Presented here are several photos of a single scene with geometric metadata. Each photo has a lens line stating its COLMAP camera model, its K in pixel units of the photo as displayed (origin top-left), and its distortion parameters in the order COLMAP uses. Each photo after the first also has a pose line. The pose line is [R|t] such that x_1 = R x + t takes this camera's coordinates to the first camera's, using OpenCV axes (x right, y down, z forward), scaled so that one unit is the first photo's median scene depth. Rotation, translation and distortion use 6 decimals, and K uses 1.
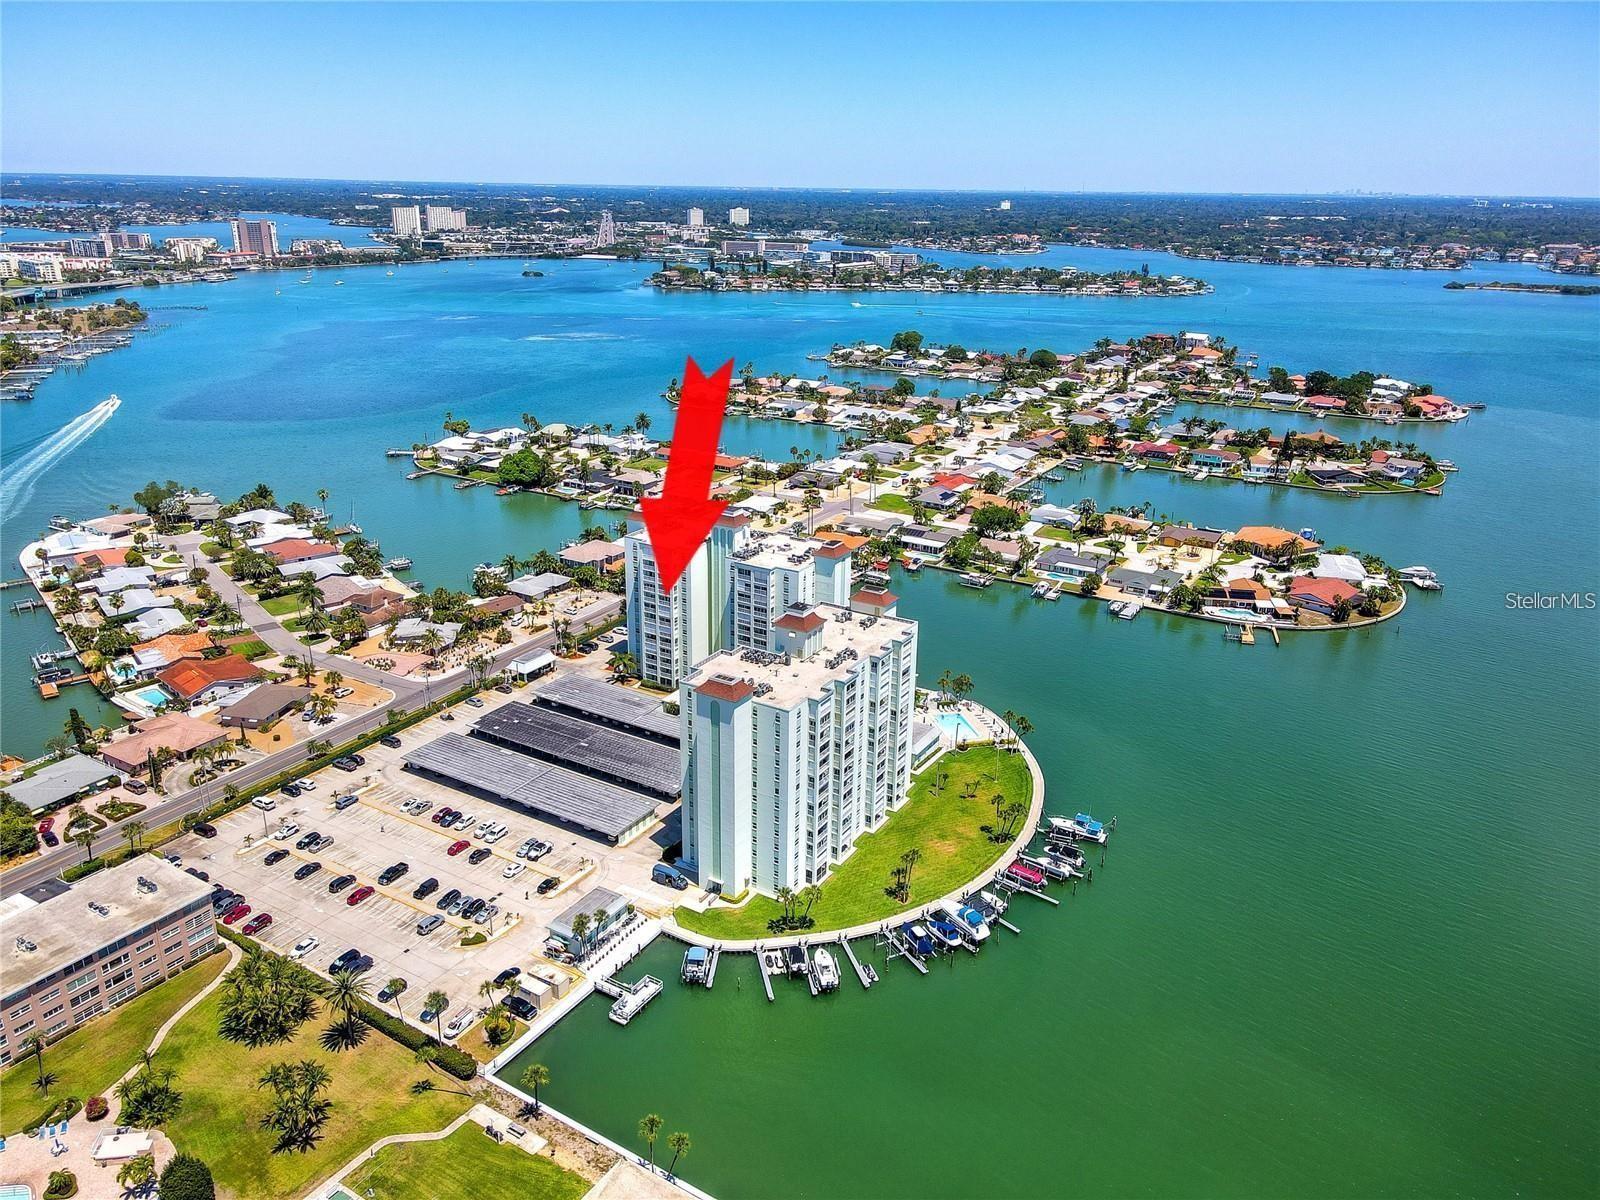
lens RADIAL K [[1184.2, 0, 800.0], [0, 1184.2, 600.0], [0, 0, 1]] dist [0.007216, 0.045015]
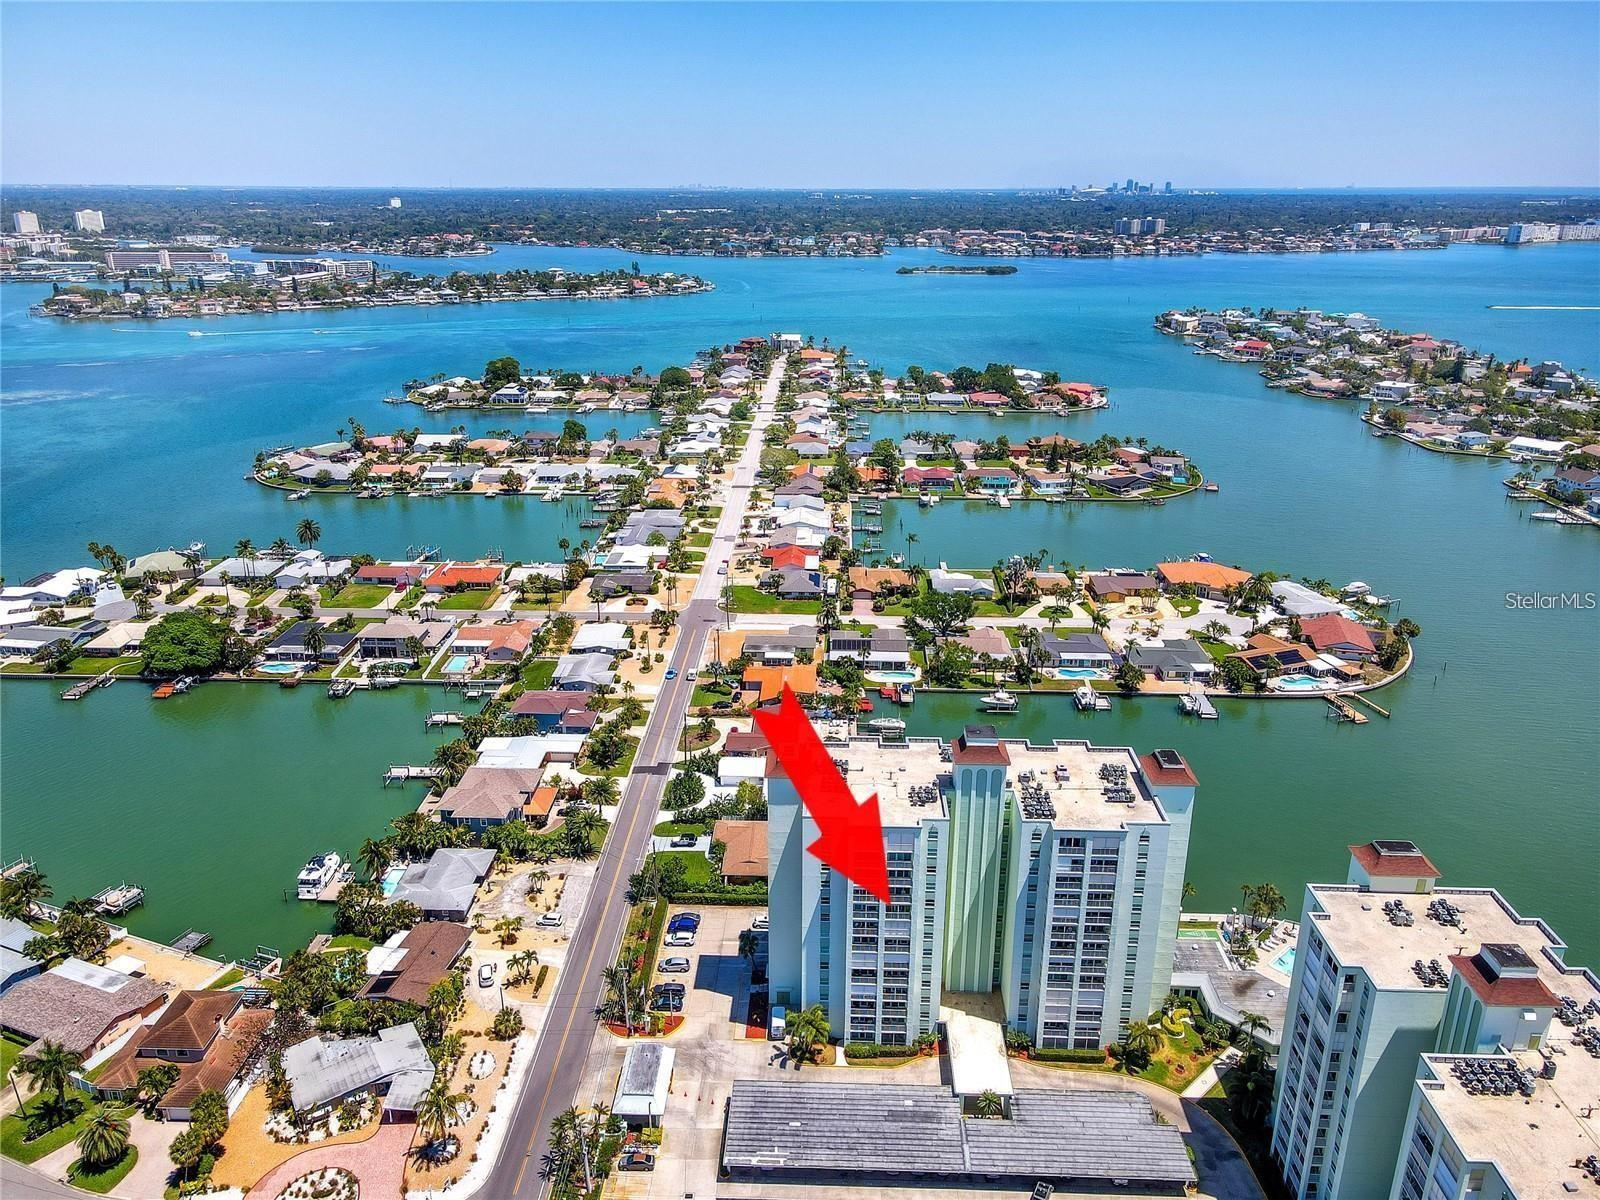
lens RADIAL K [[1184.2, 0, 800.0], [0, 1184.2, 600.0], [0, 0, 1]] dist [0.007216, 0.045015]
pose [[0.876580, -0.174139, 0.448645, -0.275152], [0.172619, 0.983976, 0.044655, -0.128868], [-0.449232, 0.038301, 0.892594, 0.361746]]
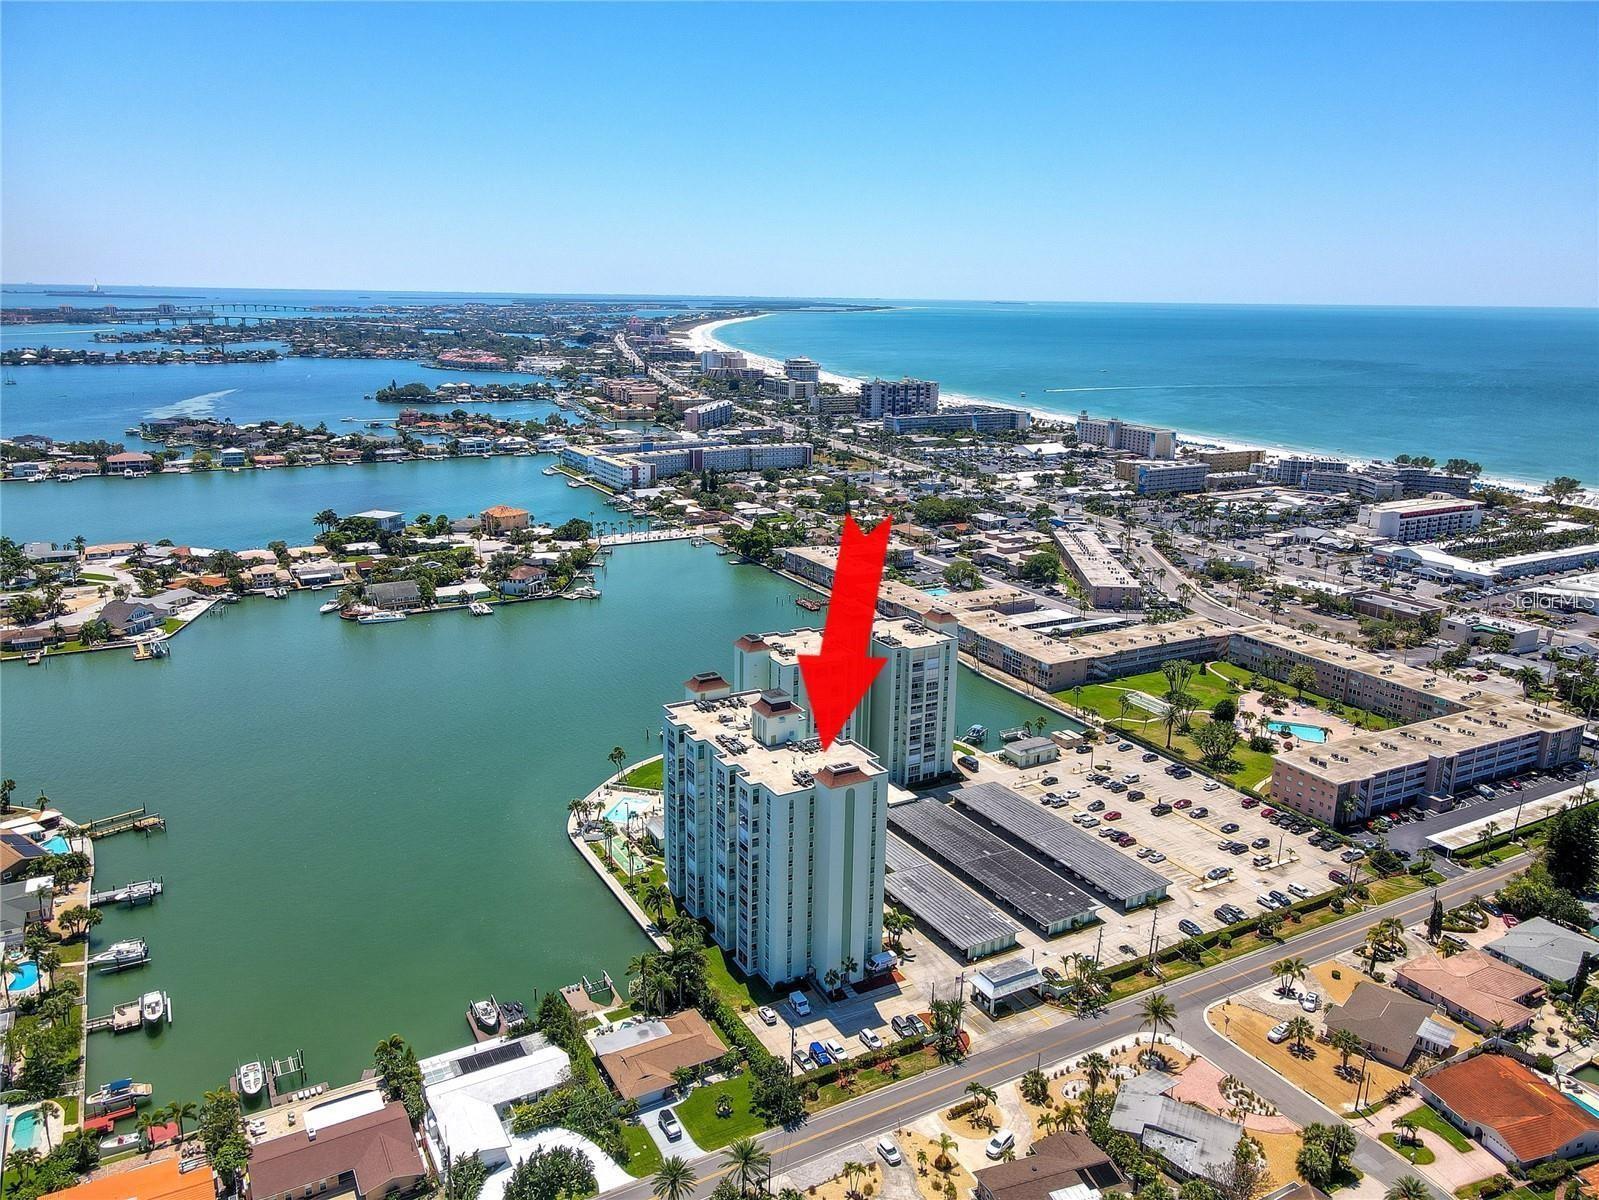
lens RADIAL K [[1183.5, 0, 799.5], [0, 1183.5, 600.0], [0, 0, 1]] dist [0.007216, 0.045015]
pose [[-0.872249, -0.154786, 0.463921, -0.305669], [0.137520, 0.832693, 0.536386, -0.393068], [-0.469329, 0.531661, -0.705030, 1.075700]]
